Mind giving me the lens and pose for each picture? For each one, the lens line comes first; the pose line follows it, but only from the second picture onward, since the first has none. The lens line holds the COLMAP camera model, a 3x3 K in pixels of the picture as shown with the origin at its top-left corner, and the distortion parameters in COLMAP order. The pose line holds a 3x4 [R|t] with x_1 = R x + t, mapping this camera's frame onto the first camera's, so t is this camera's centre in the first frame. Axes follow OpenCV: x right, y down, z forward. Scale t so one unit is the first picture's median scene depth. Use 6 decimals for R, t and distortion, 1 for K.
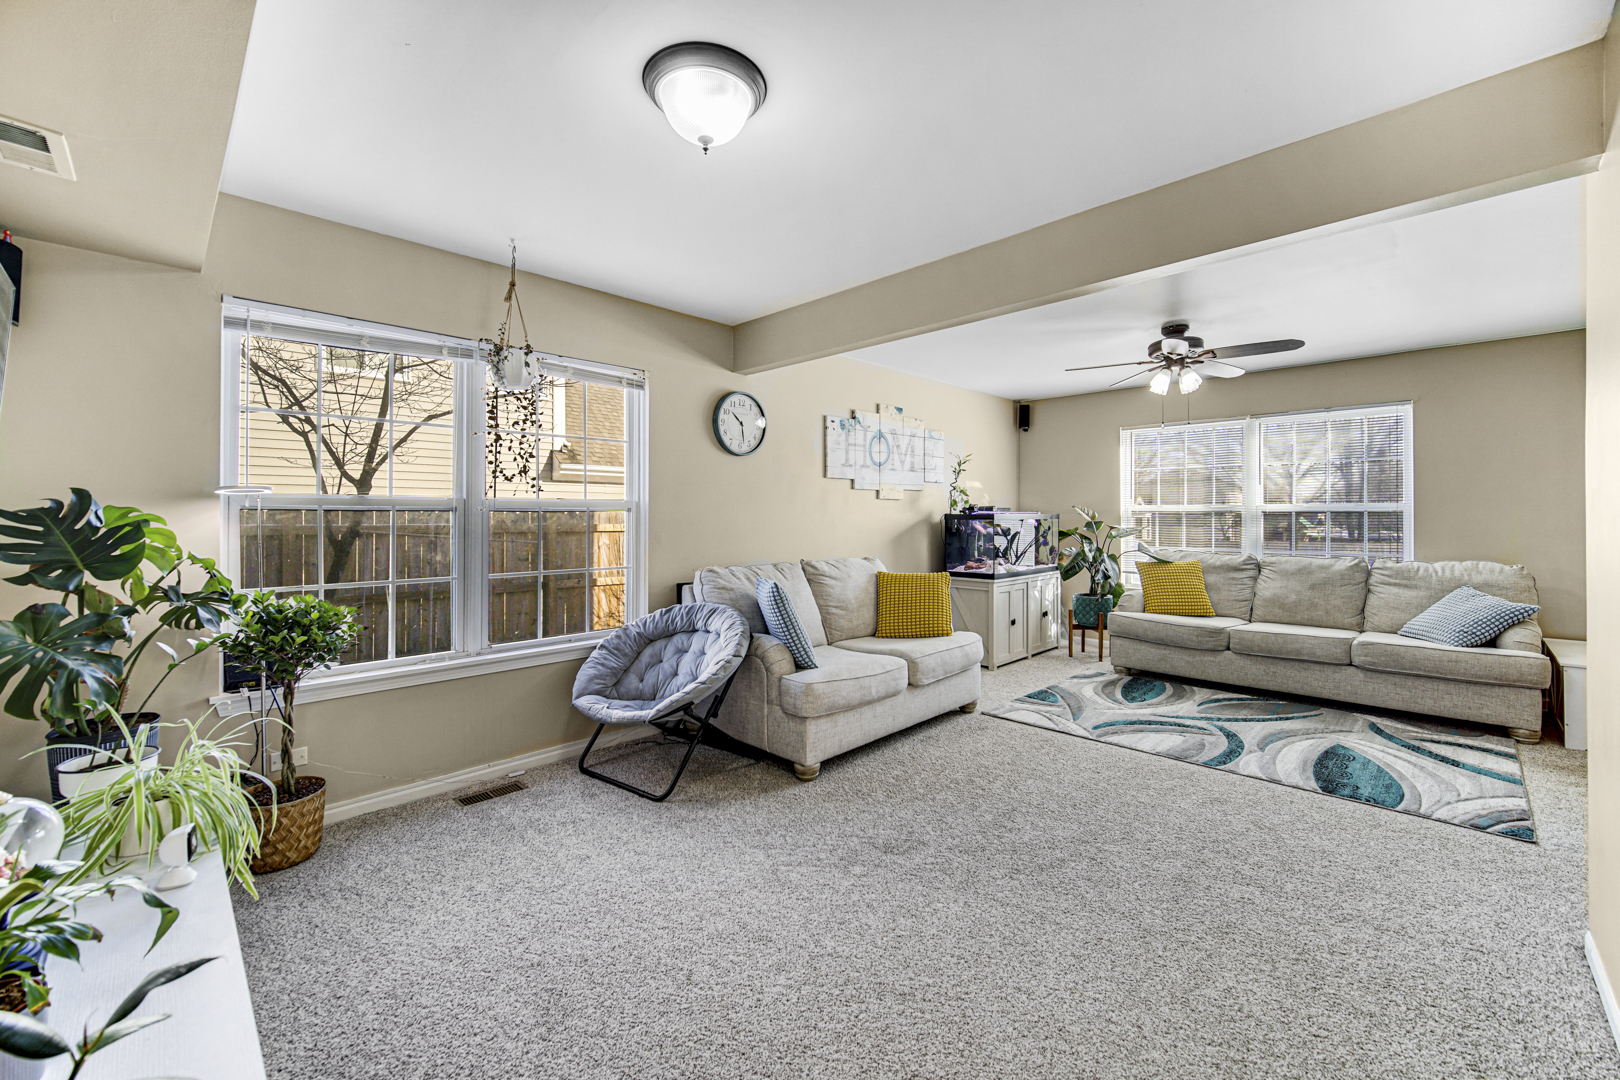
lens RADIAL K [[648.2, 0, 811.1], [0, 648.2, 512.5], [0, 0, 1]] dist [-0.000717, 0.000295]
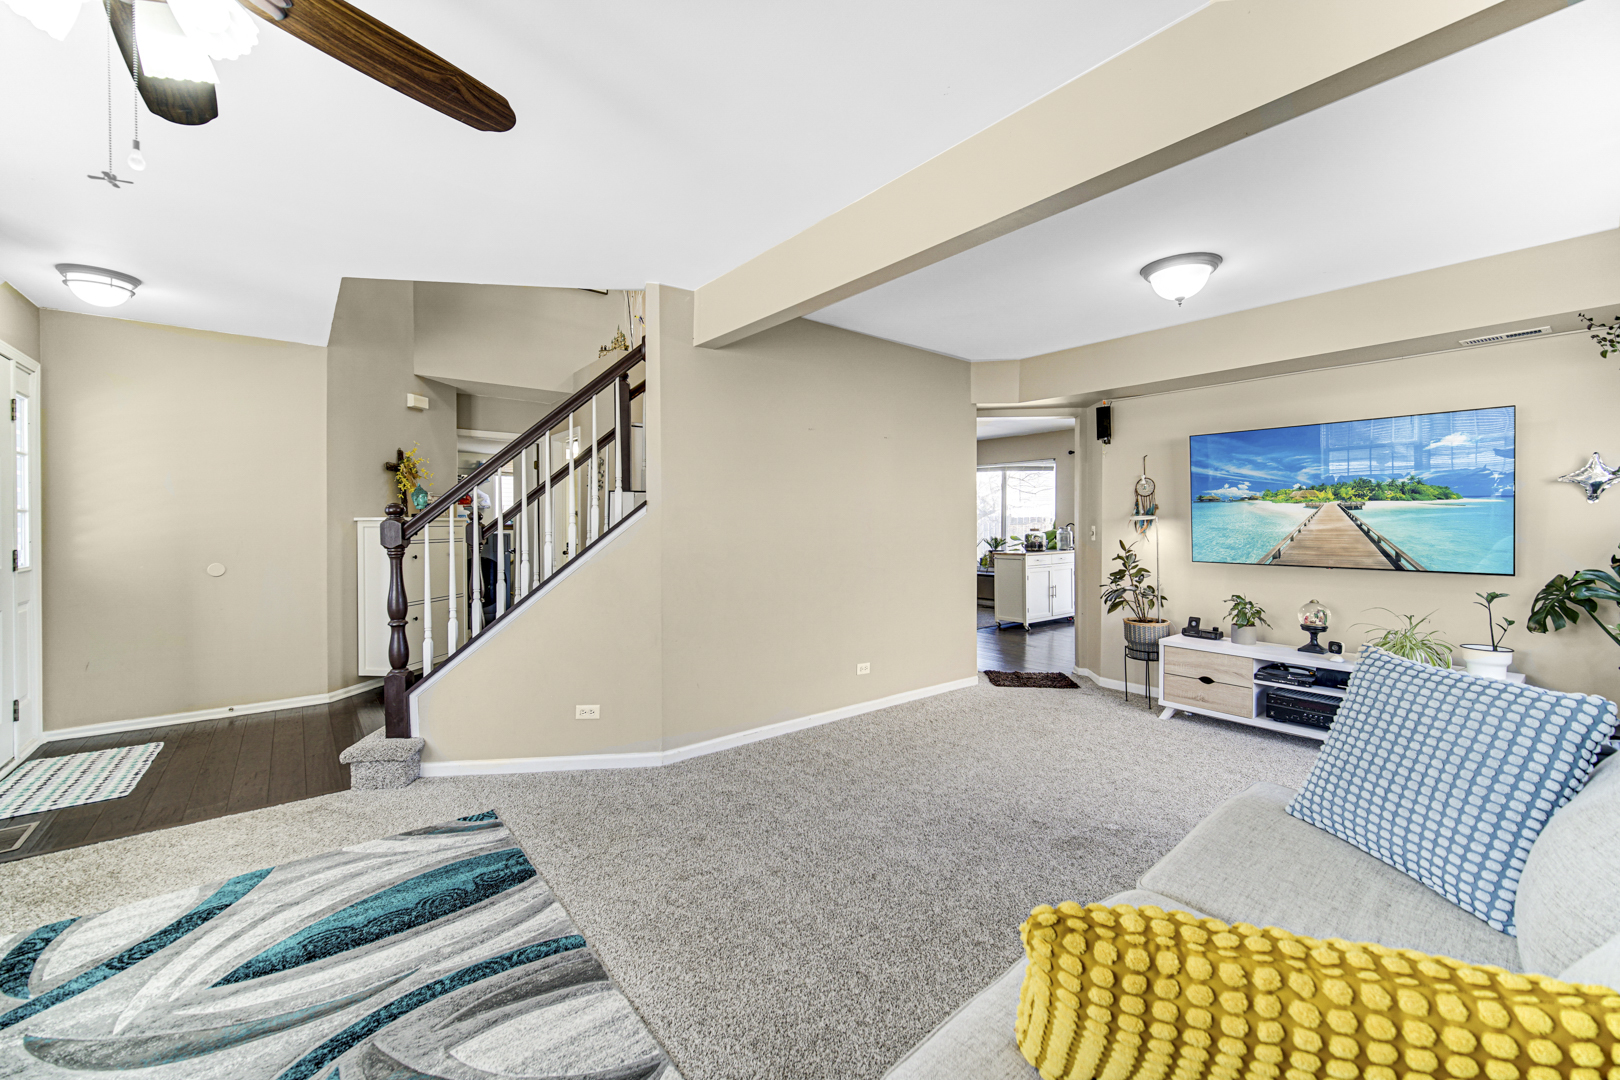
lens RADIAL K [[648.2, 0, 809.9], [0, 648.2, 528.0], [0, 0, 1]] dist [-0.000717, 0.000295]
pose [[-0.993883, -0.001190, 0.110433, 0.296384], [-0.000427, 0.999976, 0.006928, 0.007755], [-0.110439, 0.006838, -0.993859, 1.359629]]
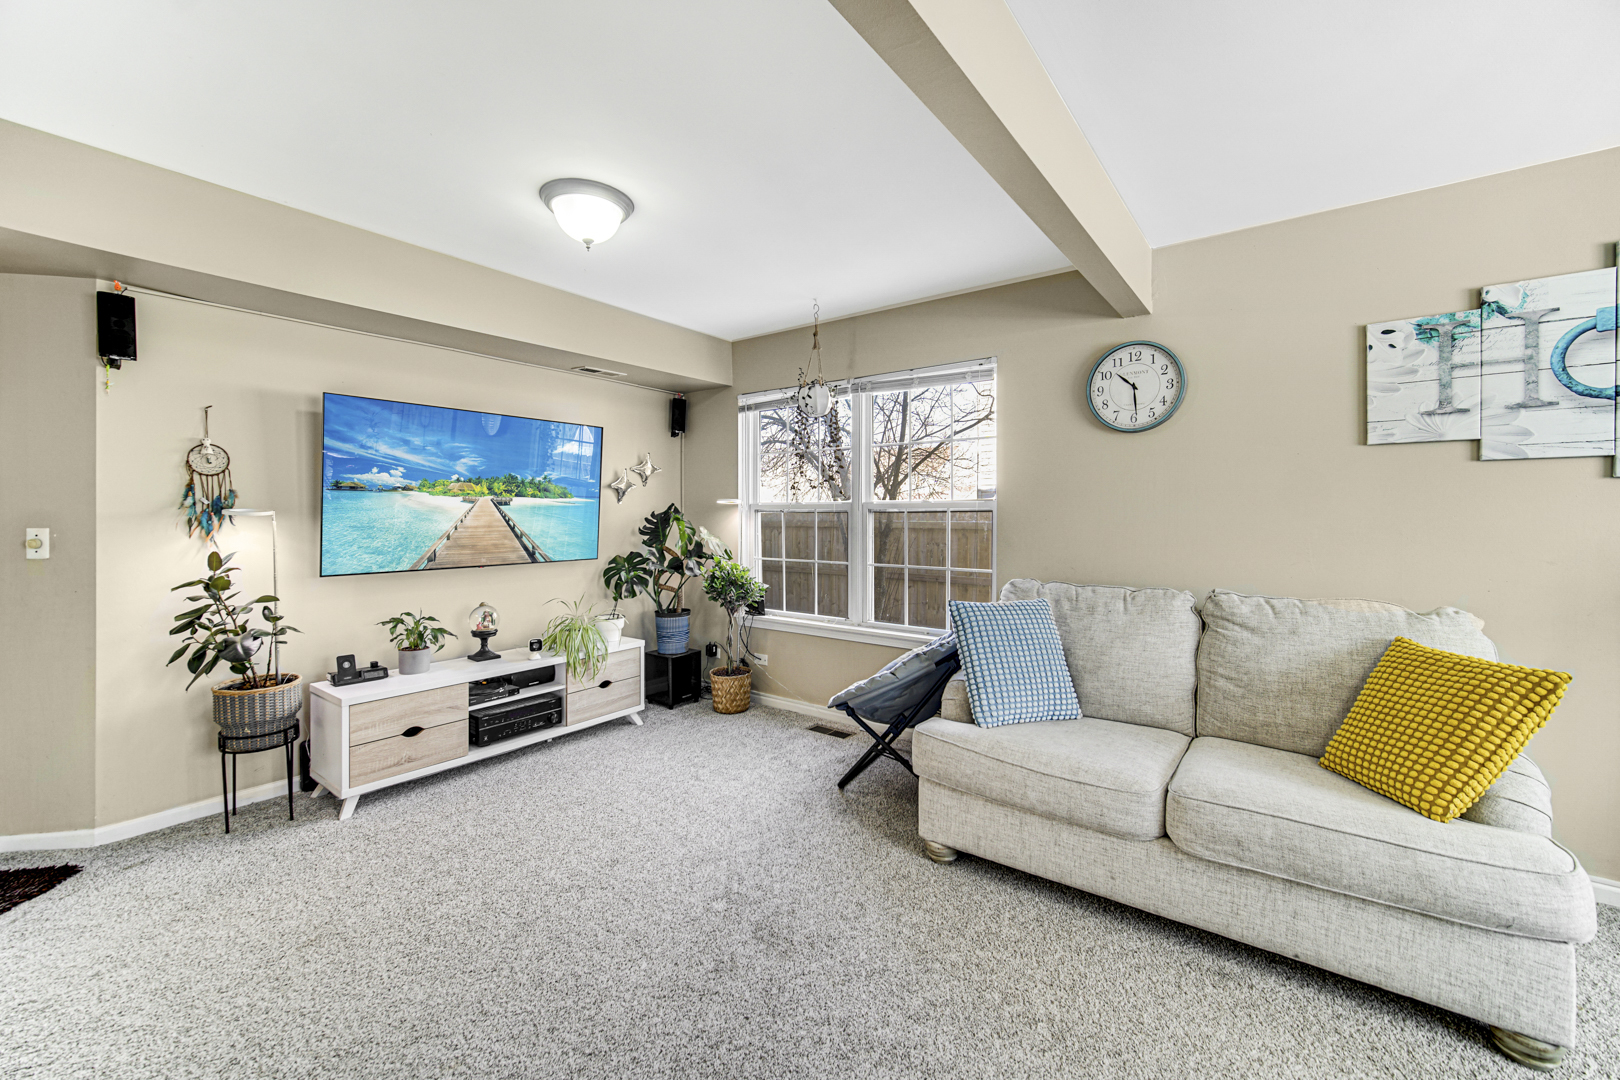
lens RADIAL K [[648.2, 0, 815.1], [0, 648.2, 519.7], [0, 0, 1]] dist [-0.000717, 0.000295]
pose [[0.138689, 0.007854, -0.990305, 0.609961], [0.002994, 0.999961, 0.008350, 0.001443], [0.990331, -0.004123, 0.138660, 0.623250]]
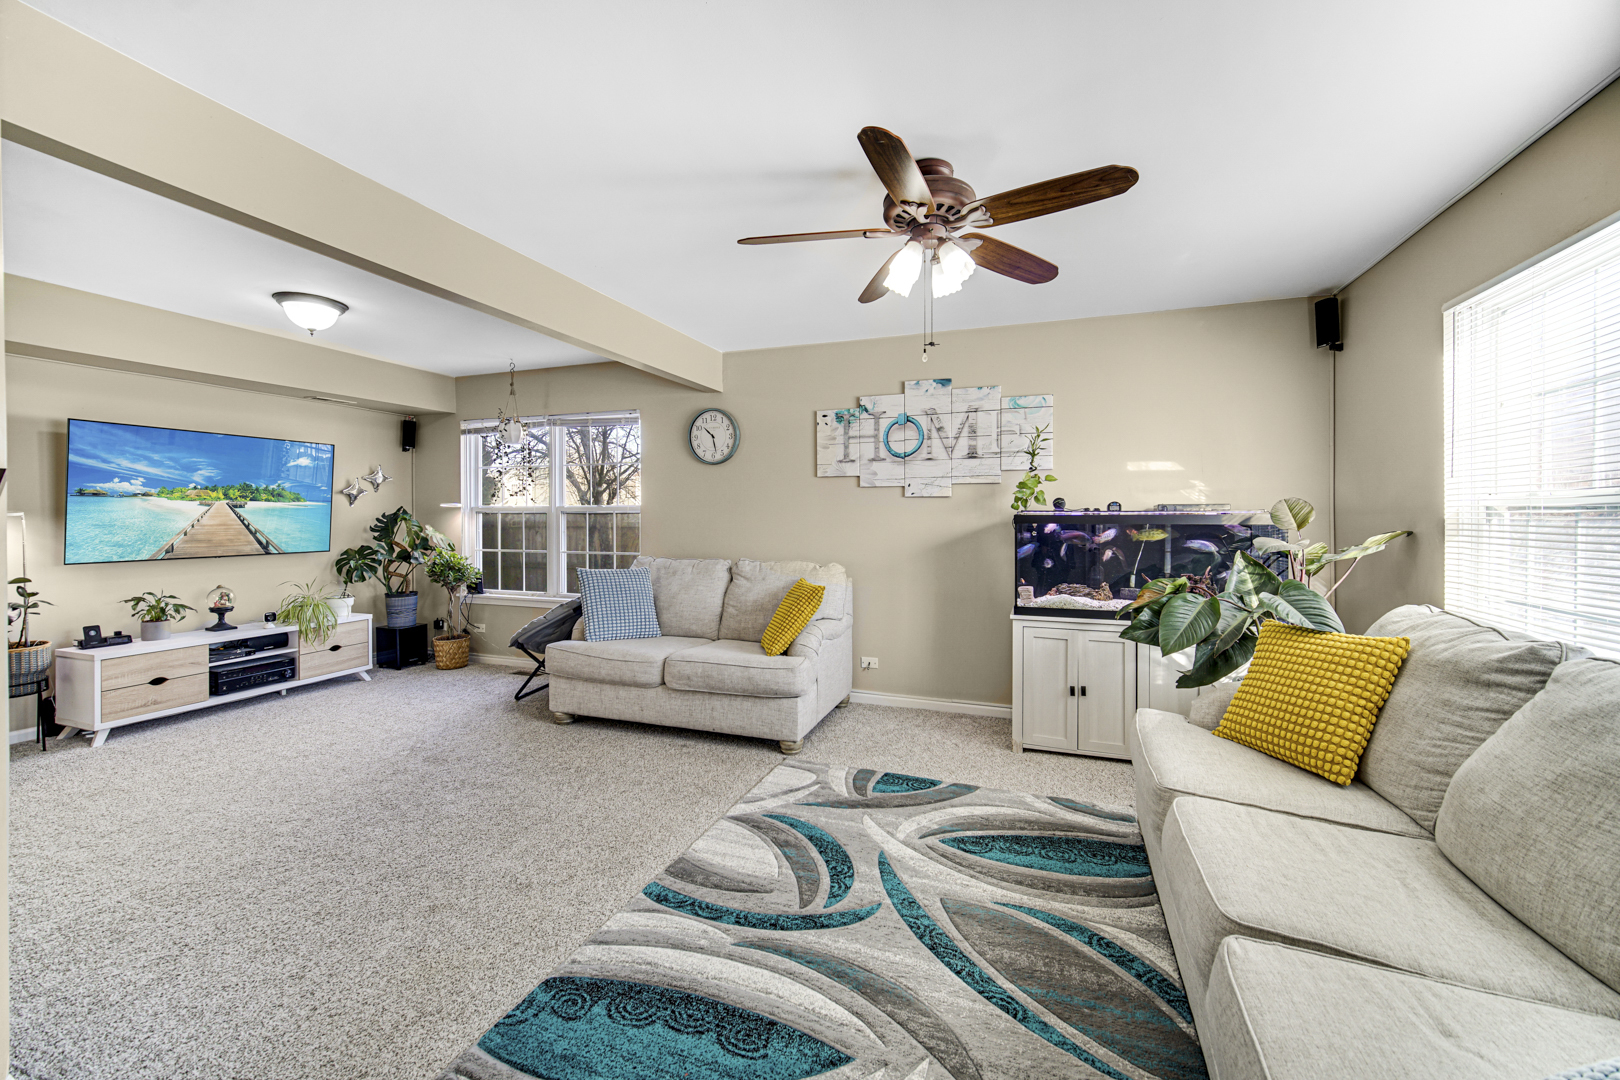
lens RADIAL K [[648.2, 0, 812.6], [0, 648.2, 522.3], [0, 0, 1]] dist [-0.000717, 0.000295]
pose [[0.417617, 0.009266, -0.908576, 1.124828], [0.002789, 0.999930, 0.011480, 0.002486], [0.908619, -0.007329, 0.417563, 0.762585]]
